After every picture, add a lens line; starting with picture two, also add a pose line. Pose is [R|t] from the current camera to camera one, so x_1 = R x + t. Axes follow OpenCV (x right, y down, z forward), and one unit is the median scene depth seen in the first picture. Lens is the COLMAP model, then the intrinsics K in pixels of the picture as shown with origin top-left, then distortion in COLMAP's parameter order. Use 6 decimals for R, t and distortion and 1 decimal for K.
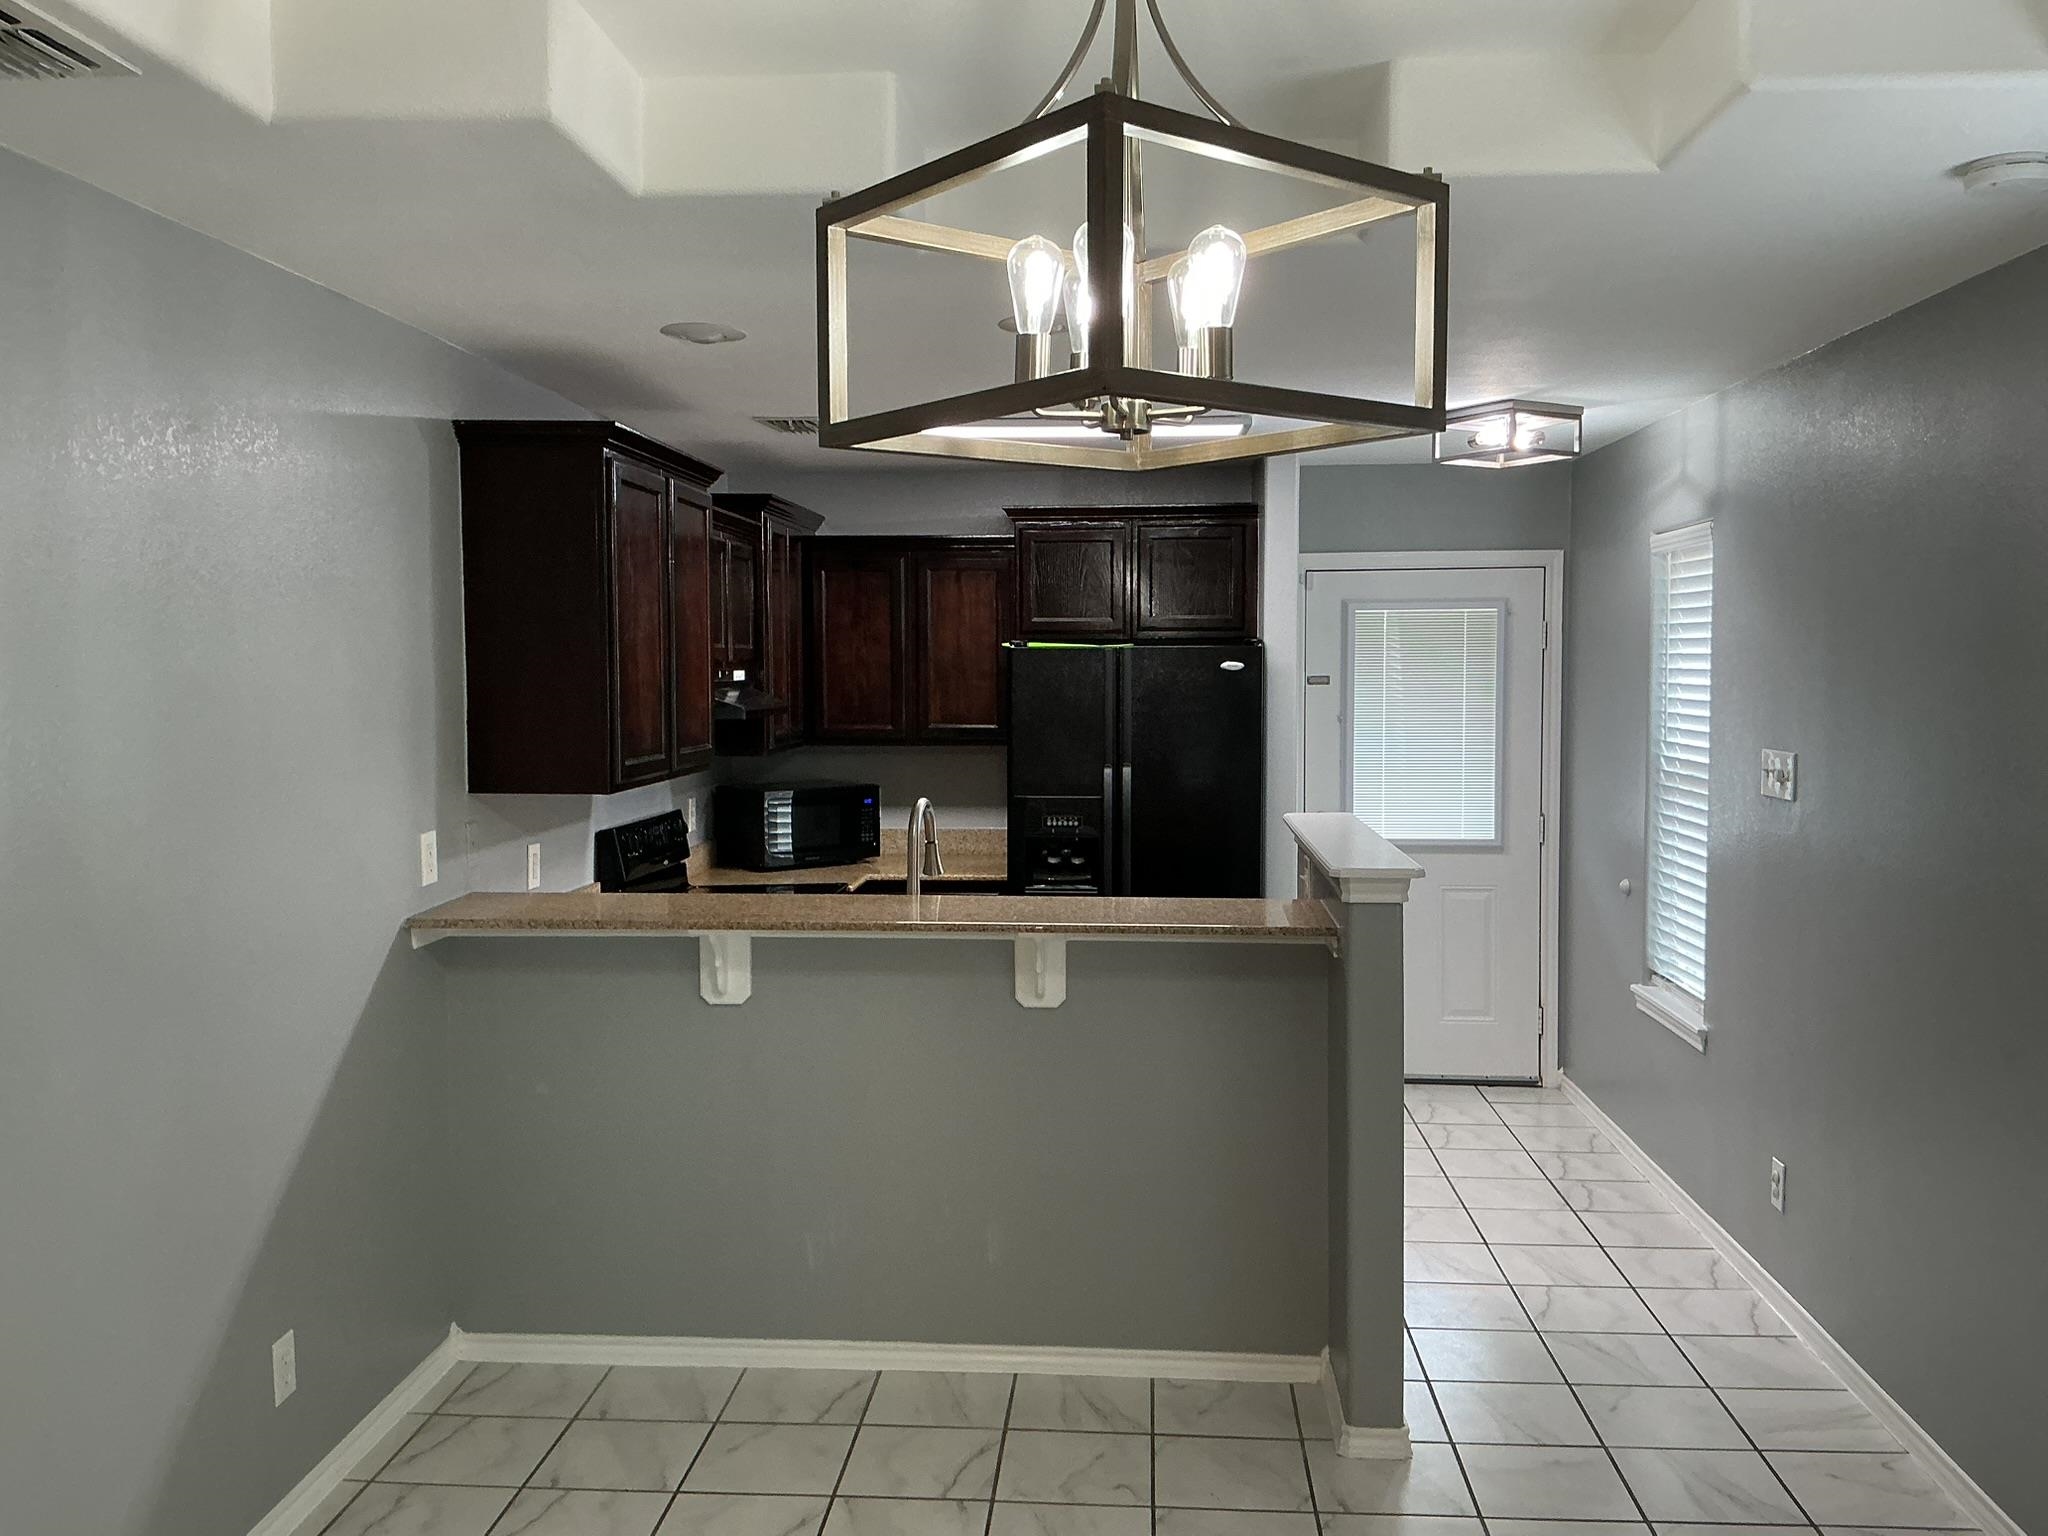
lens RADIAL K [[1732.8, 0, 1014.6], [0, 1732.8, 764.3], [0, 0, 1]] dist [0.122226, -0.237075]
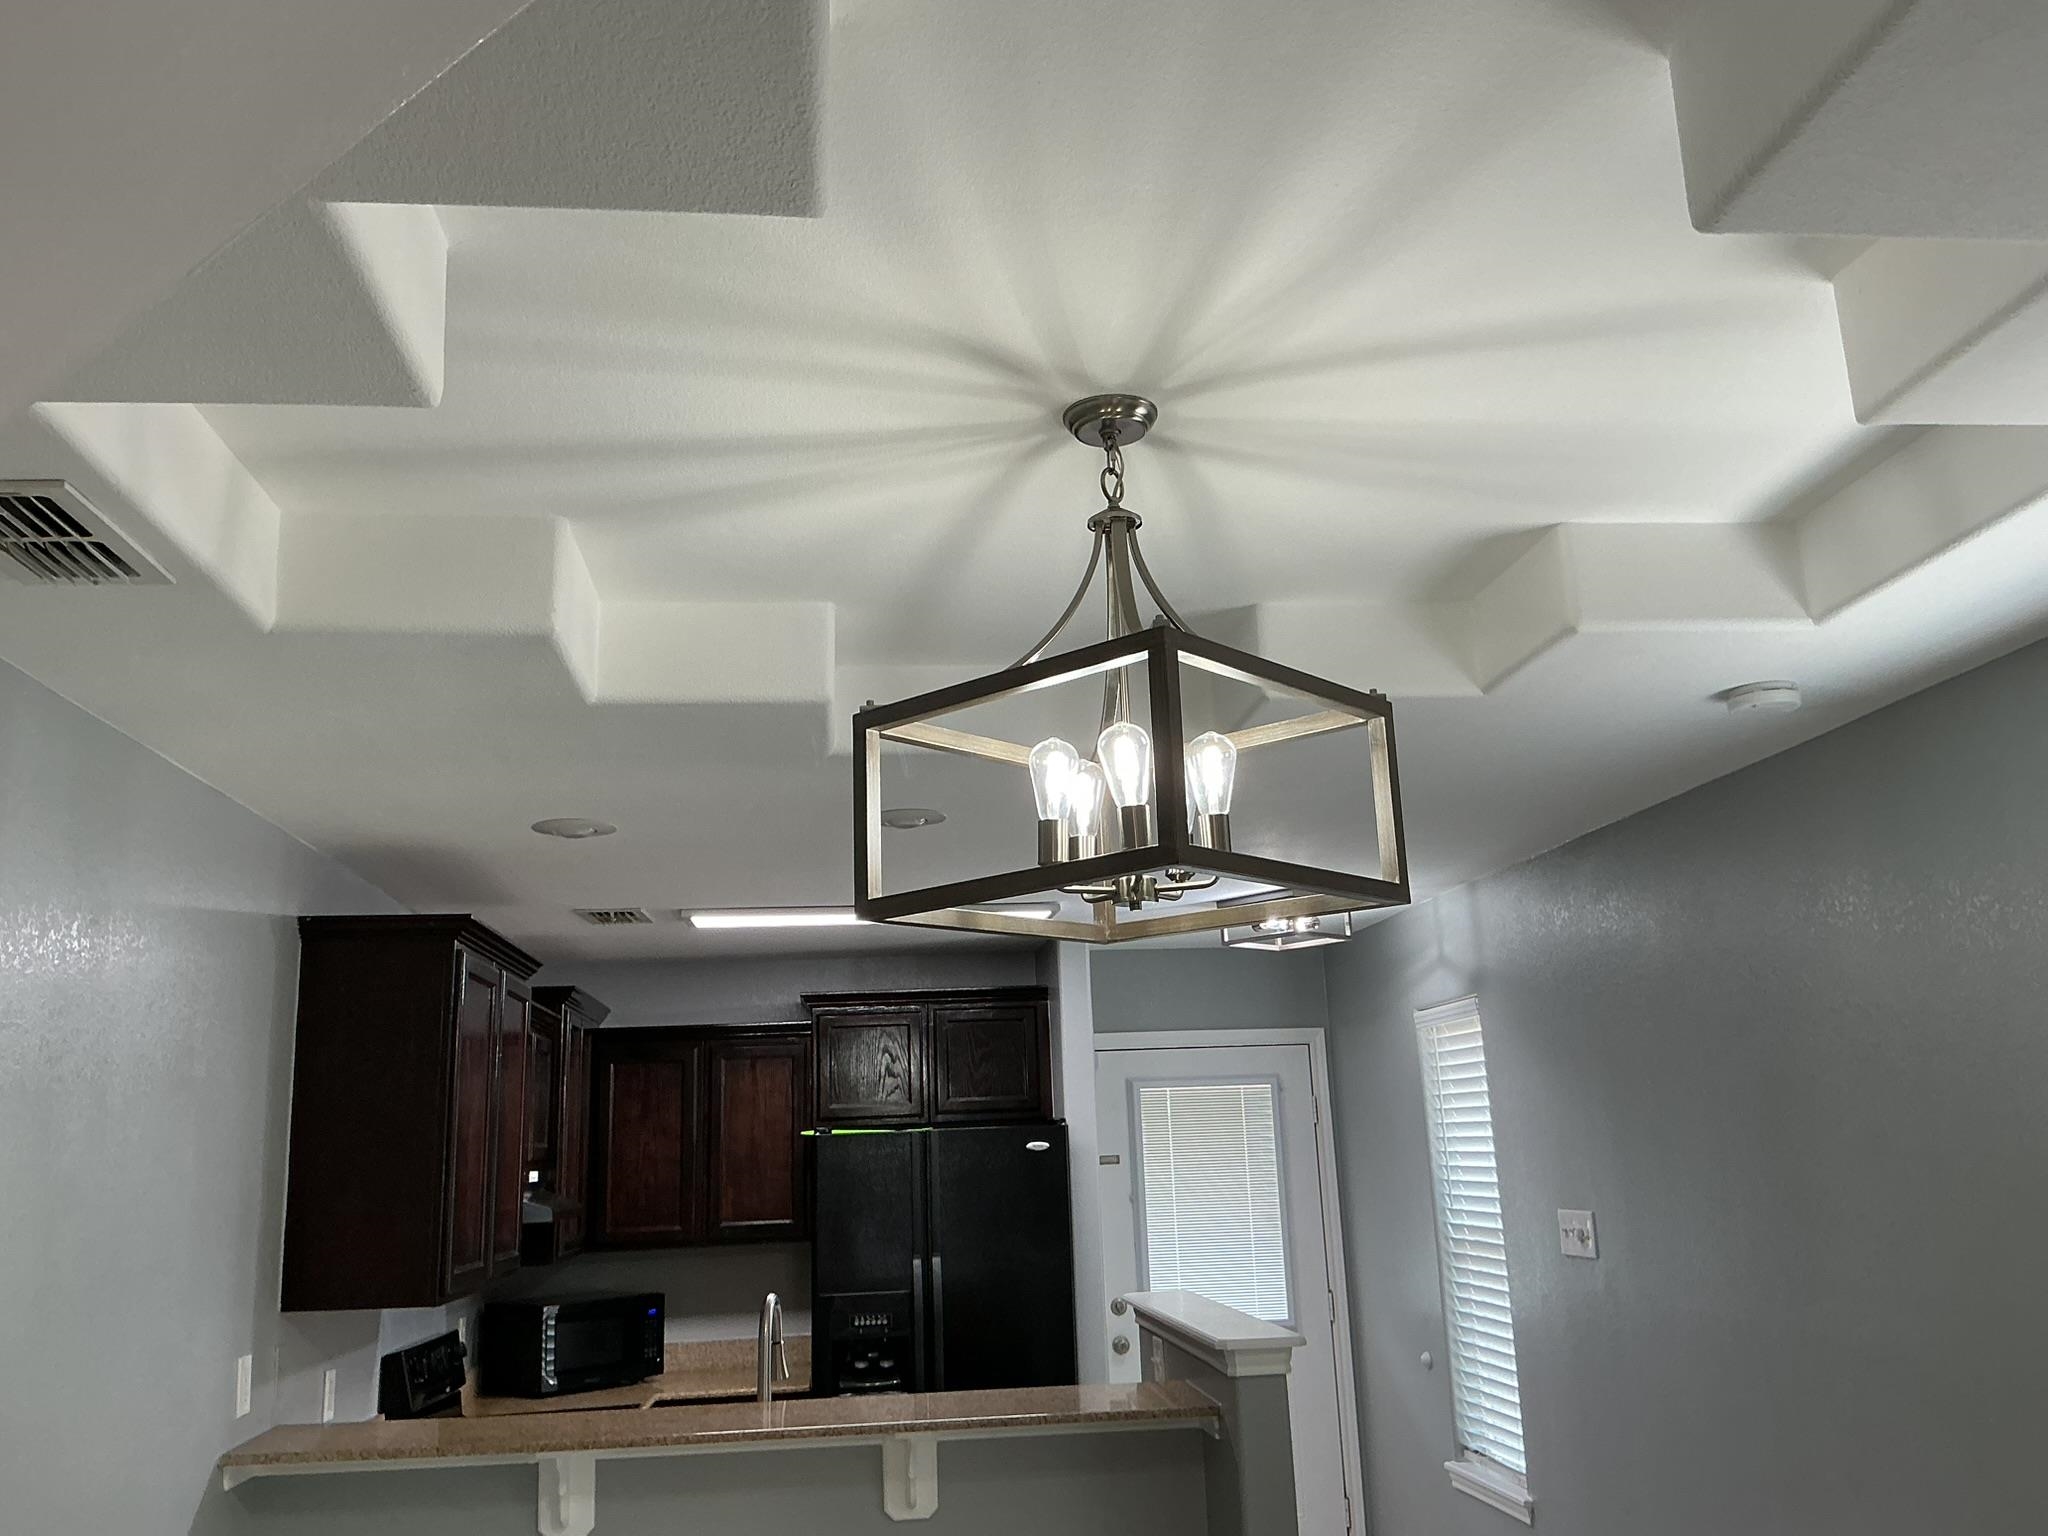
lens RADIAL K [[1732.8, 0, 1023.6], [0, 1732.8, 742.0], [0, 0, 1]] dist [0.122226, -0.237075]
pose [[0.983140, 0.009259, 0.182622, -0.092986], [0.044208, 0.957055, -0.286516, 0.011140], [-0.177432, 0.289758, 0.940509, -0.028945]]
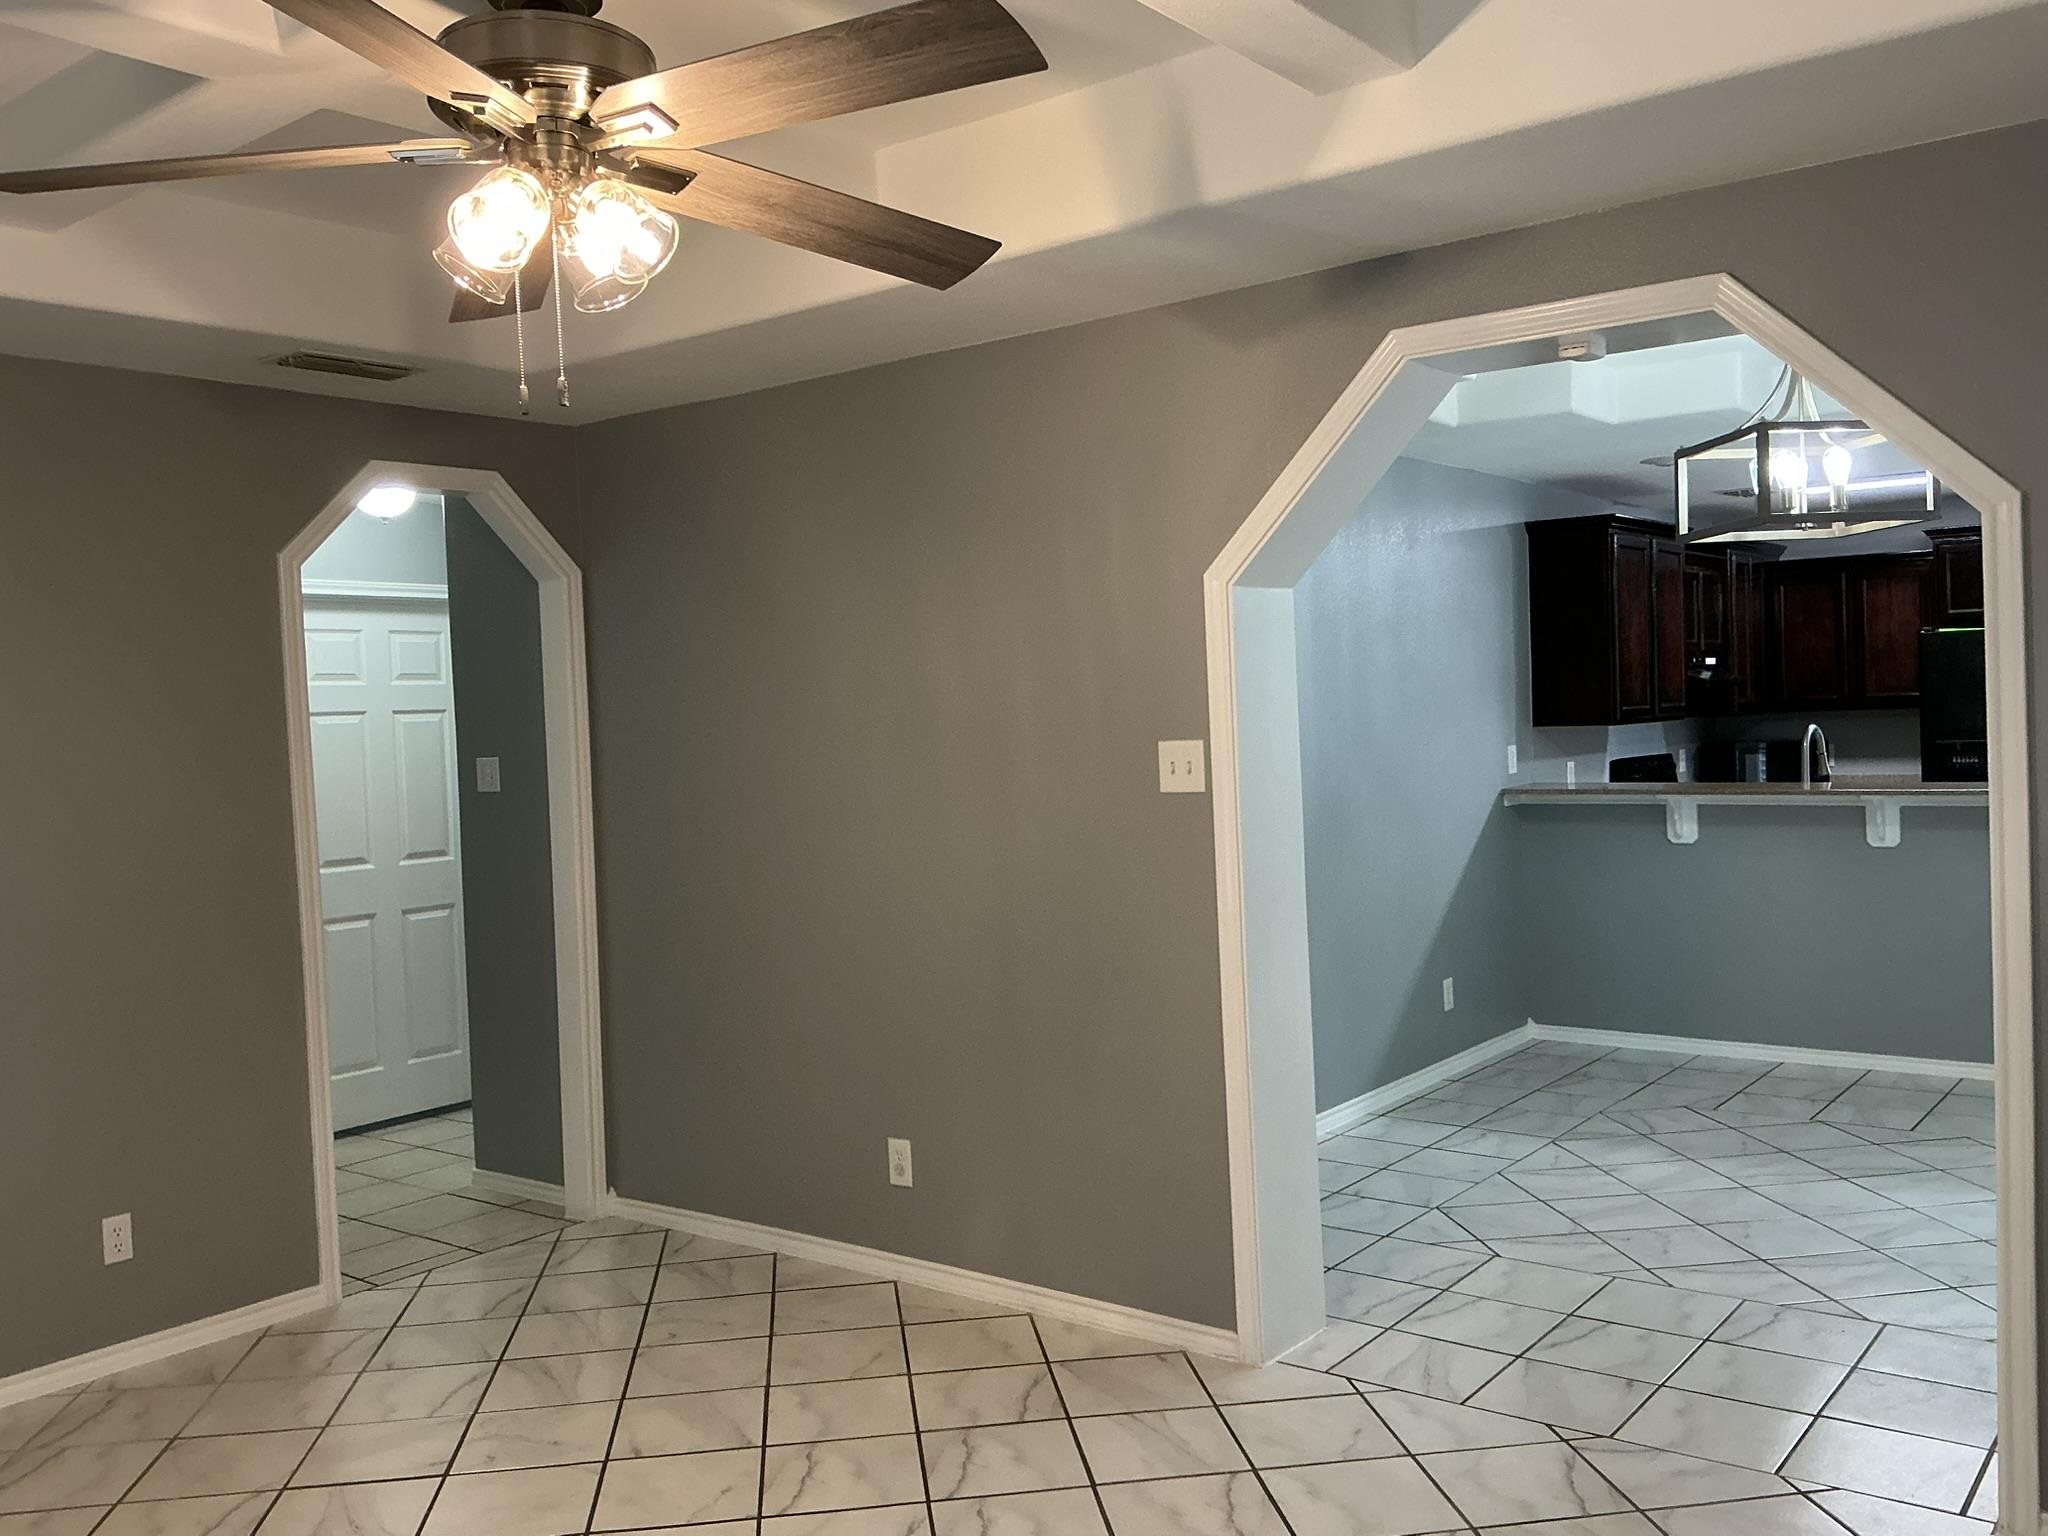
lens RADIAL K [[1732.8, 0, 1057.3], [0, 1732.8, 770.0], [0, 0, 1]] dist [0.122226, -0.237075]
pose [[0.846094, -0.010593, -0.532929, 0.215055], [0.003131, 0.999884, -0.014904, 0.080714], [0.533025, 0.010942, 0.846029, -0.727142]]
